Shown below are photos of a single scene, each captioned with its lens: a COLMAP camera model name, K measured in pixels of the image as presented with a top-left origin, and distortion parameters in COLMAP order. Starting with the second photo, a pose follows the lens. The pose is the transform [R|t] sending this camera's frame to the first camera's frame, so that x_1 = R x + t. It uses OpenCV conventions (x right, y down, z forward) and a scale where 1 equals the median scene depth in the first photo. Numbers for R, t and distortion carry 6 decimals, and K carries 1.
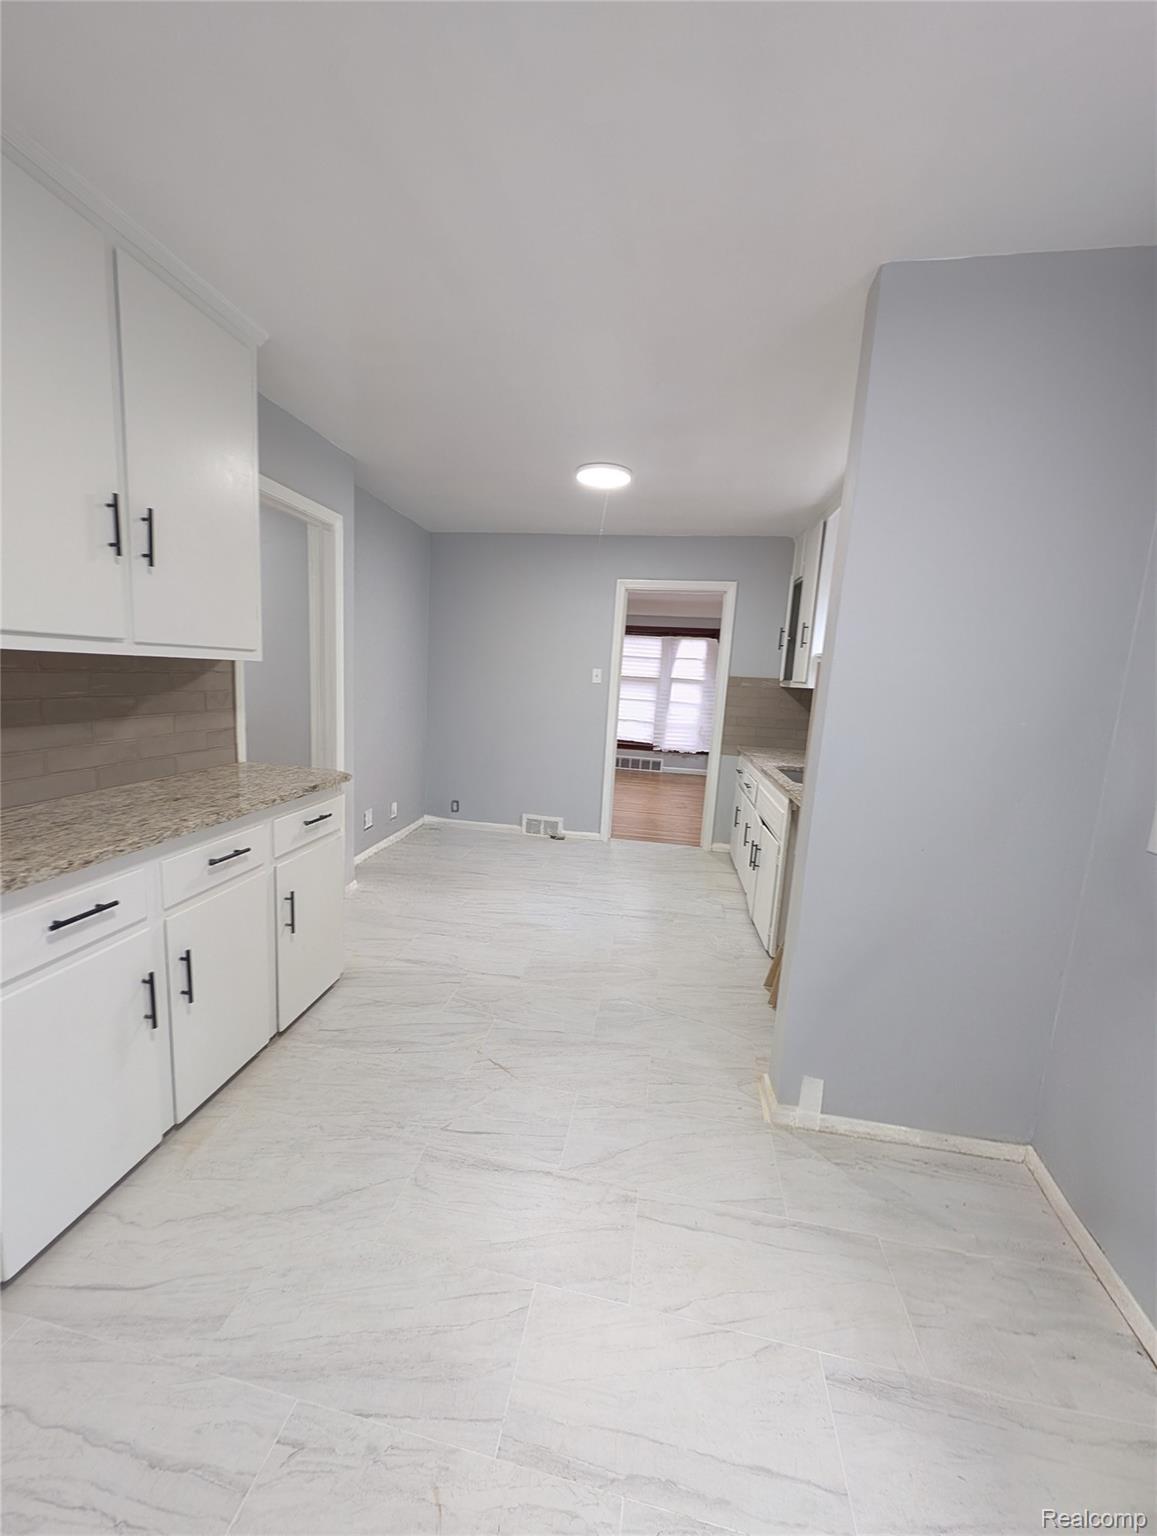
lens RADIAL K [[581.8, 0, 573.2], [0, 581.8, 761.4], [0, 0, 1]] dist [0.001850, -0.002308]
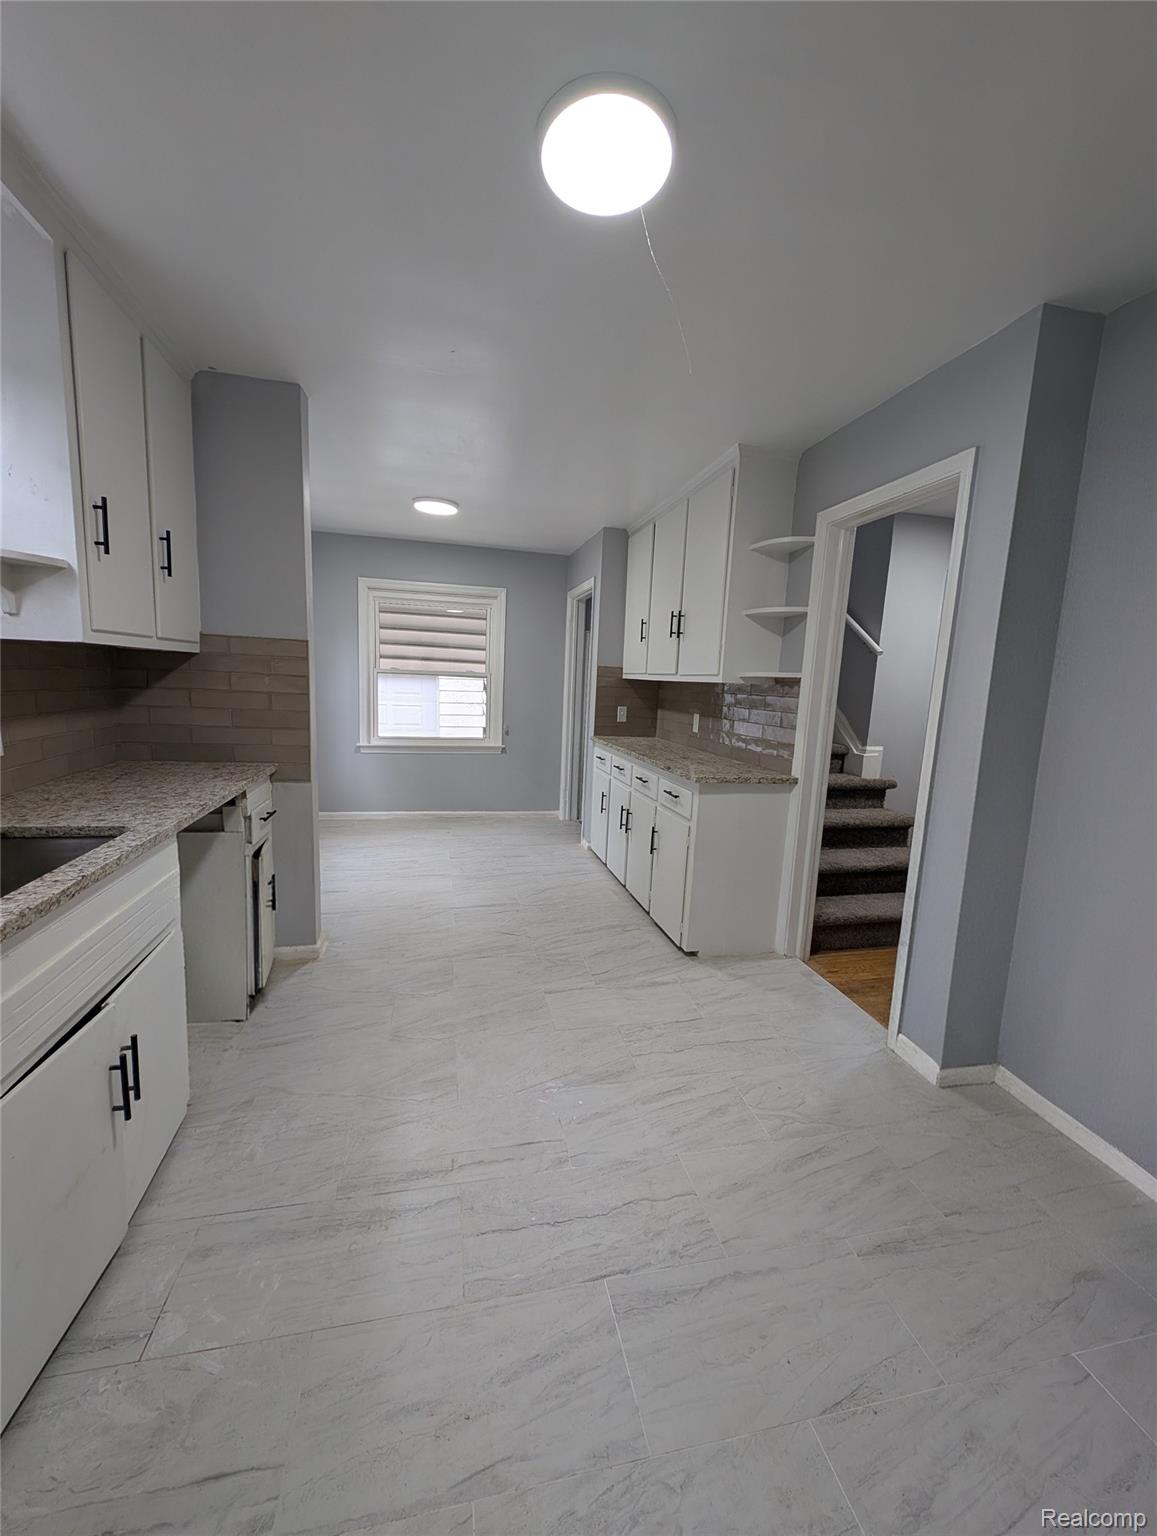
lens RADIAL K [[581.8, 0, 563.1], [0, 581.8, 765.4], [0, 0, 1]] dist [0.001850, -0.002308]
pose [[-0.928127, -0.049476, -0.368960, 0.236171], [-0.152938, 0.954300, 0.256751, -0.217235], [0.339396, 0.294726, -0.893279, 1.670709]]
